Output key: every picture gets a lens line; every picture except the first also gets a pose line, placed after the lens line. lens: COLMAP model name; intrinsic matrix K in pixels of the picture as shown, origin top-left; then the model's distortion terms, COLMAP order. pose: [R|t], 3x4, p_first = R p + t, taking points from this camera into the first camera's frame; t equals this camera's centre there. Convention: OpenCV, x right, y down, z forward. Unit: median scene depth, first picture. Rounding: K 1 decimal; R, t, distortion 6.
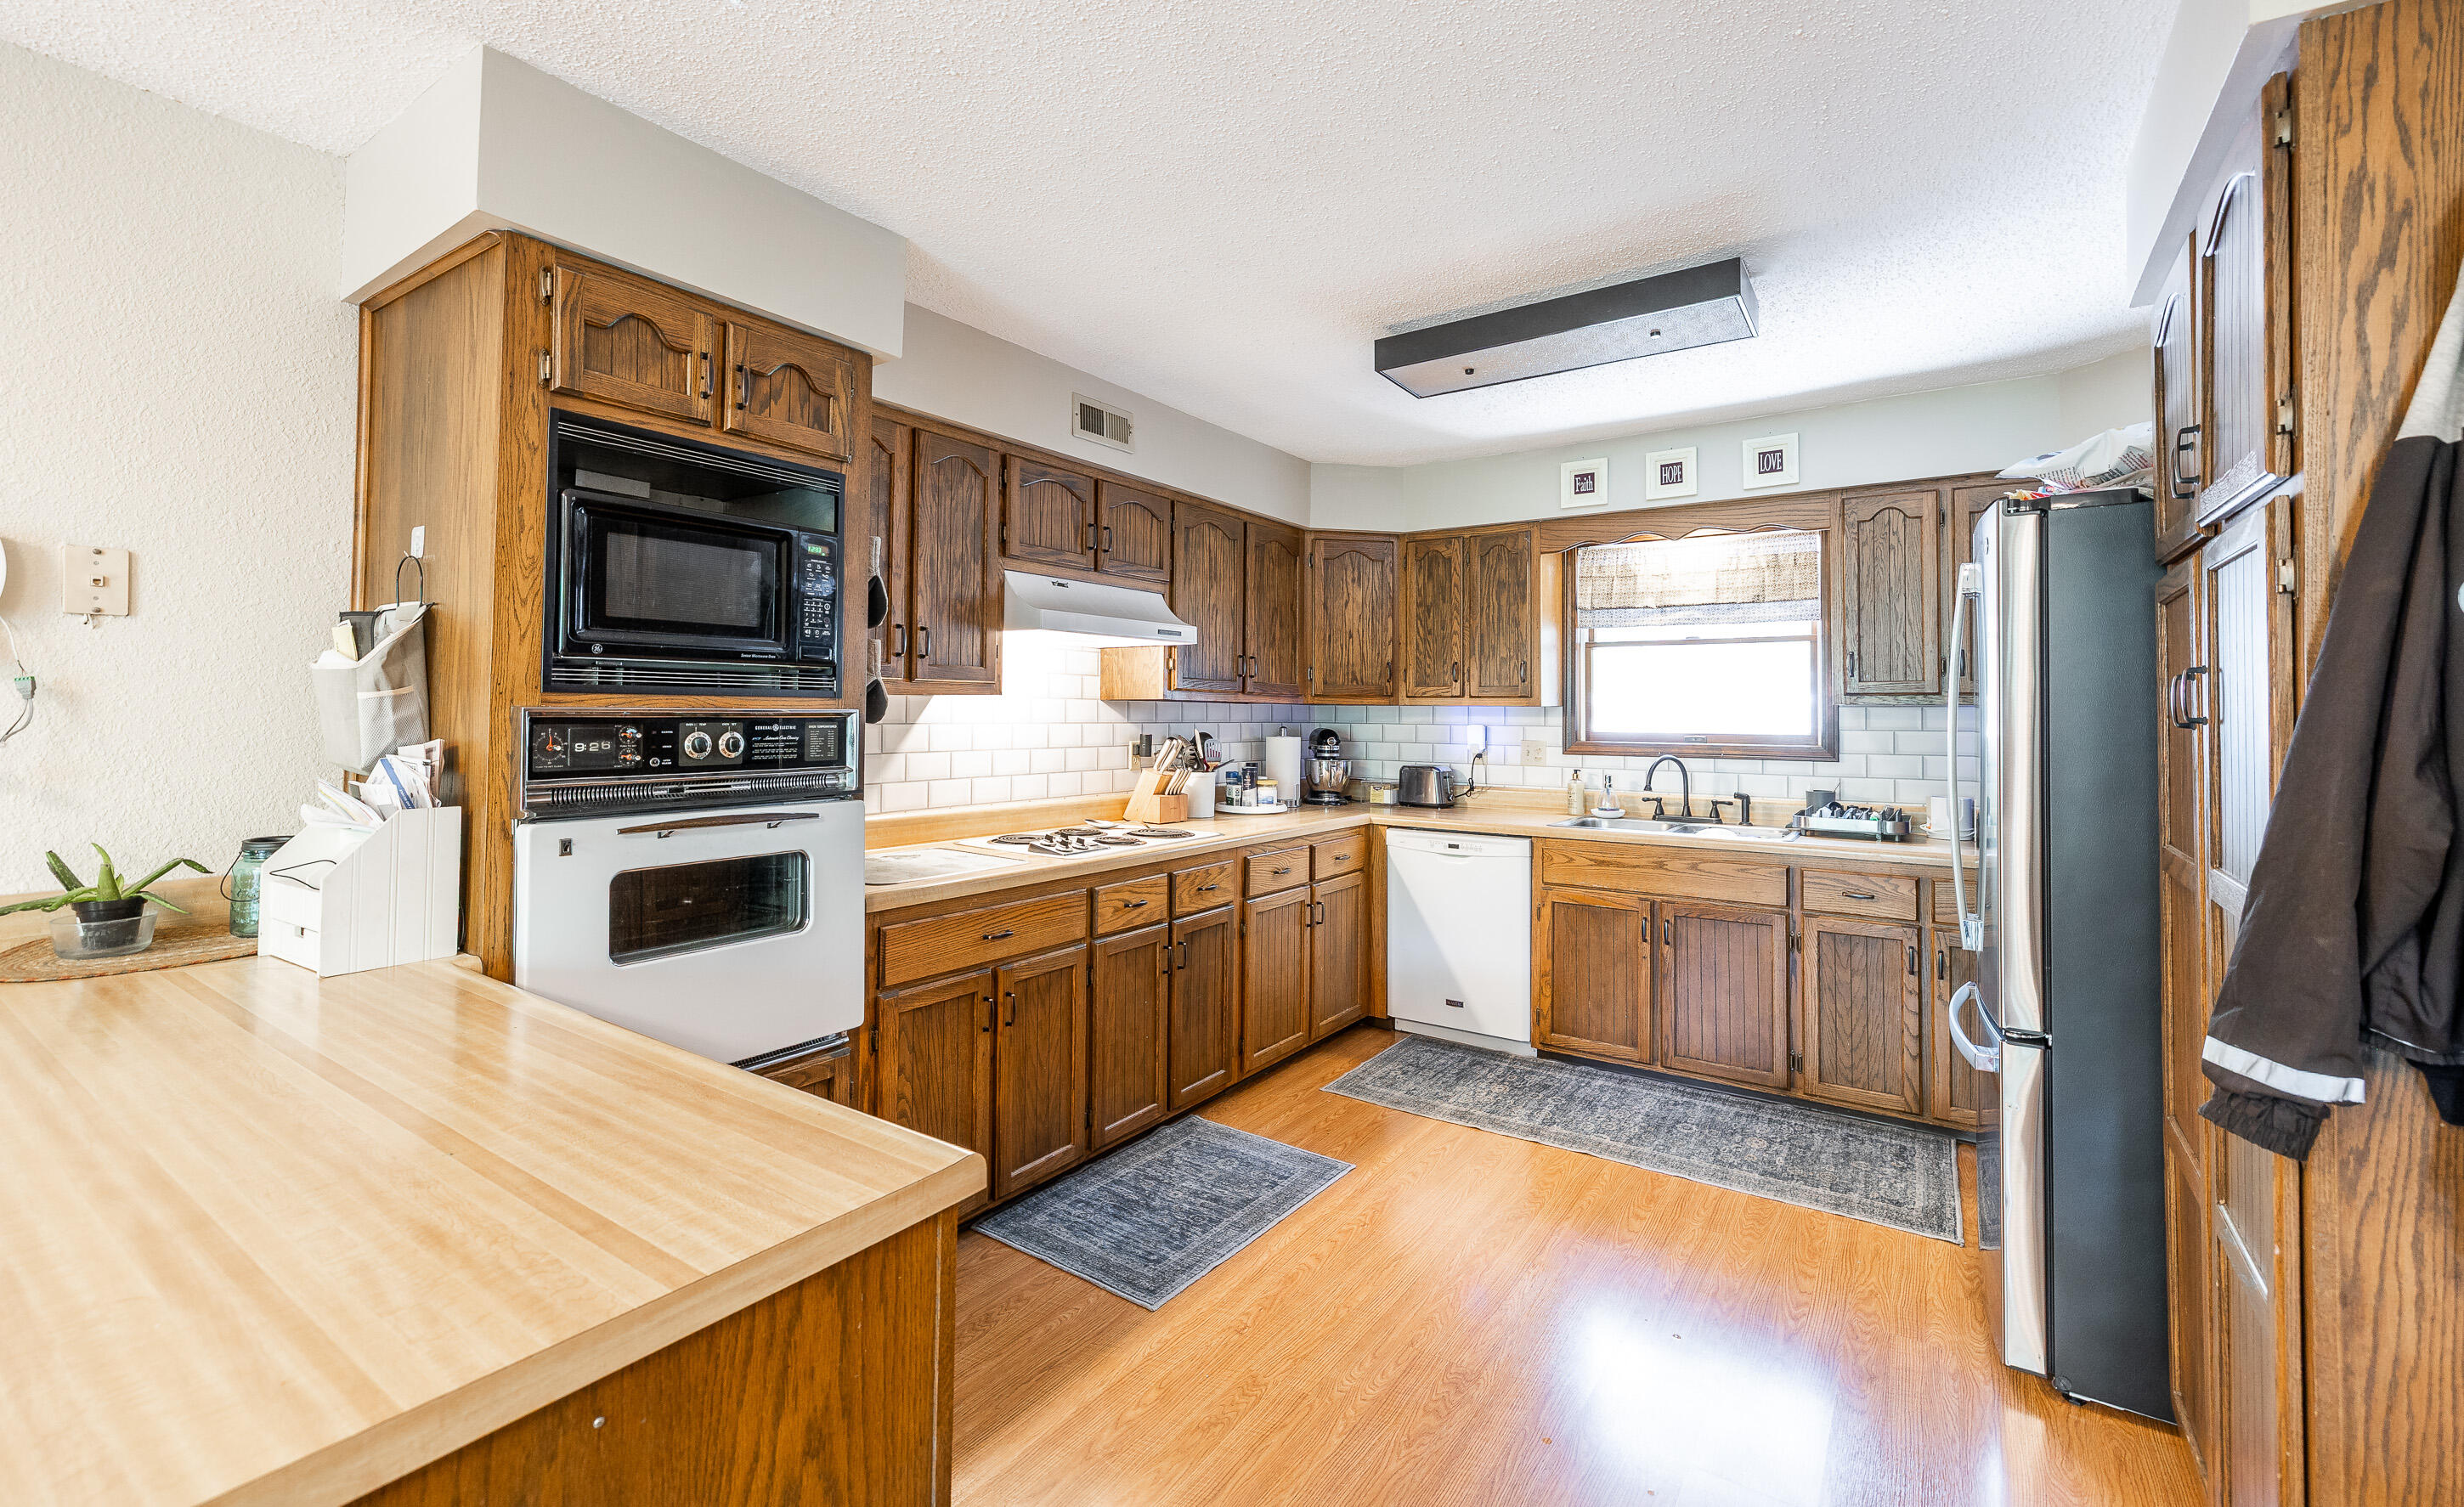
lens RADIAL K [[1027.4, 0, 1232.4], [0, 1027.4, 691.9], [0, 0, 1]] dist [-0.001231, 0.000427]
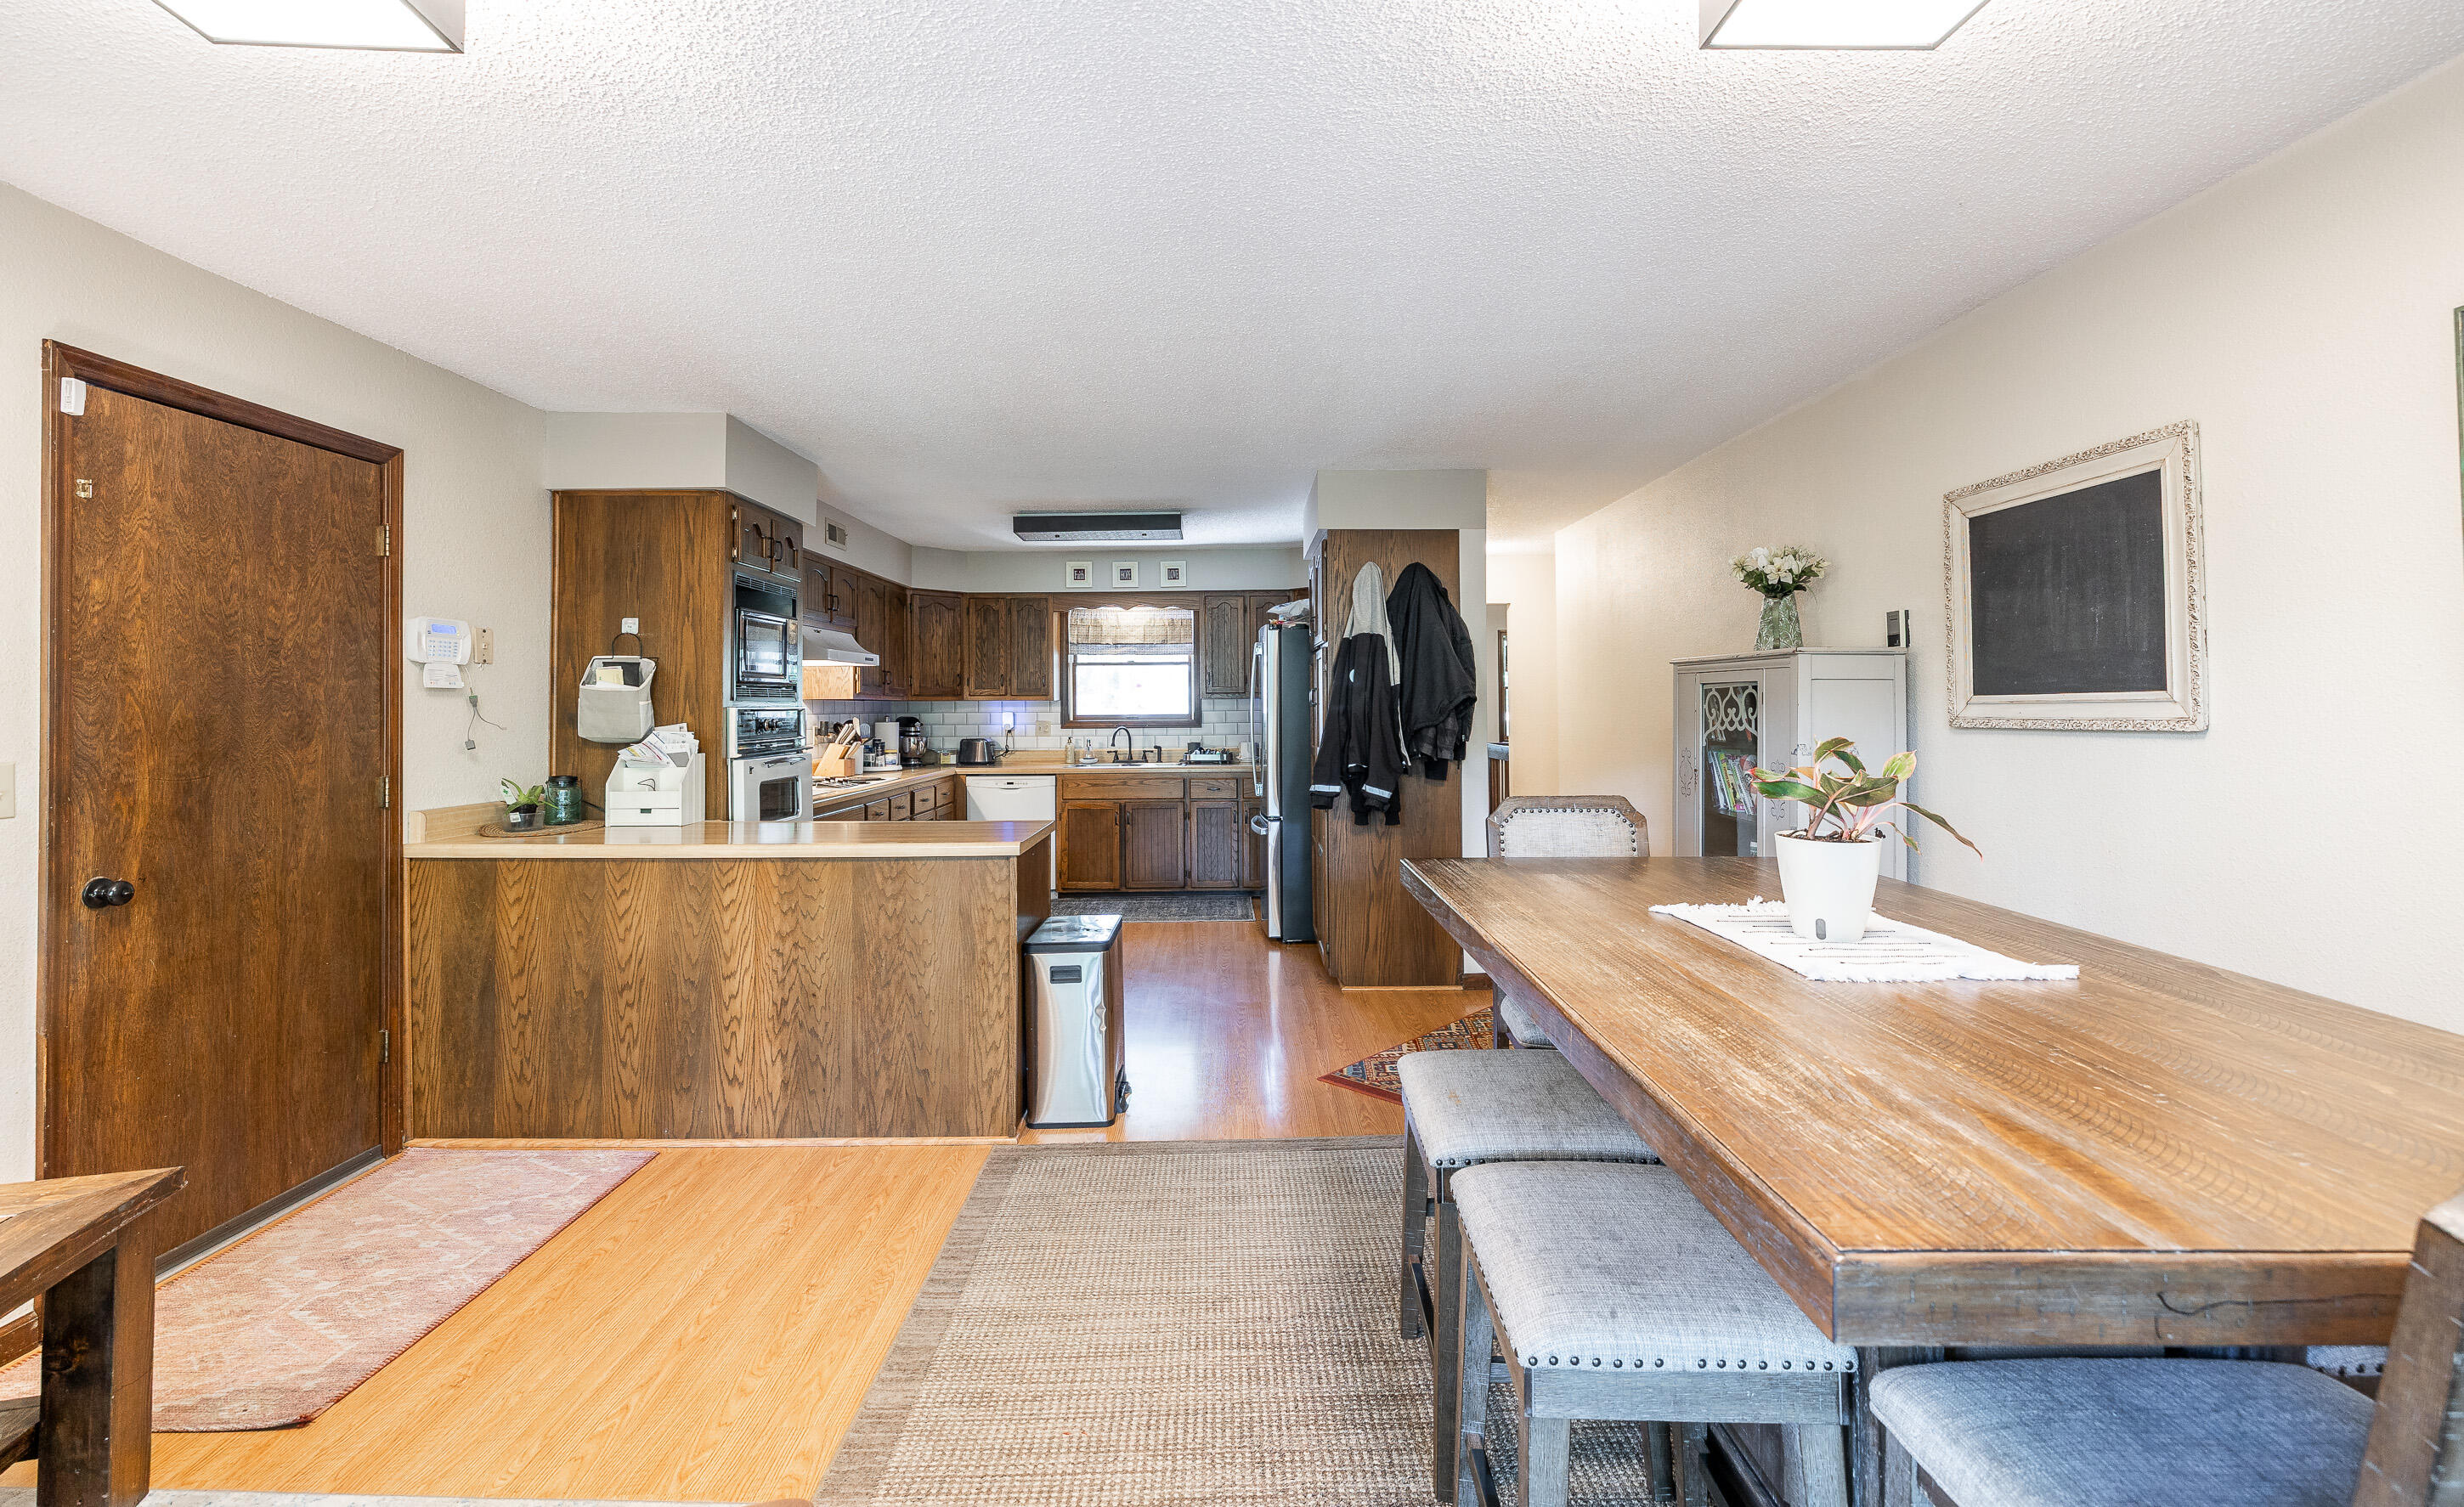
lens RADIAL K [[1027.4, 0, 1232.4], [0, 1027.4, 691.9], [0, 0, 1]] dist [-0.001231, 0.000427]
pose [[0.820449, -0.006155, 0.571687, -0.468331], [0.001745, 0.999964, 0.008262, -0.014936], [-0.571717, -0.005781, 0.820430, -0.623881]]
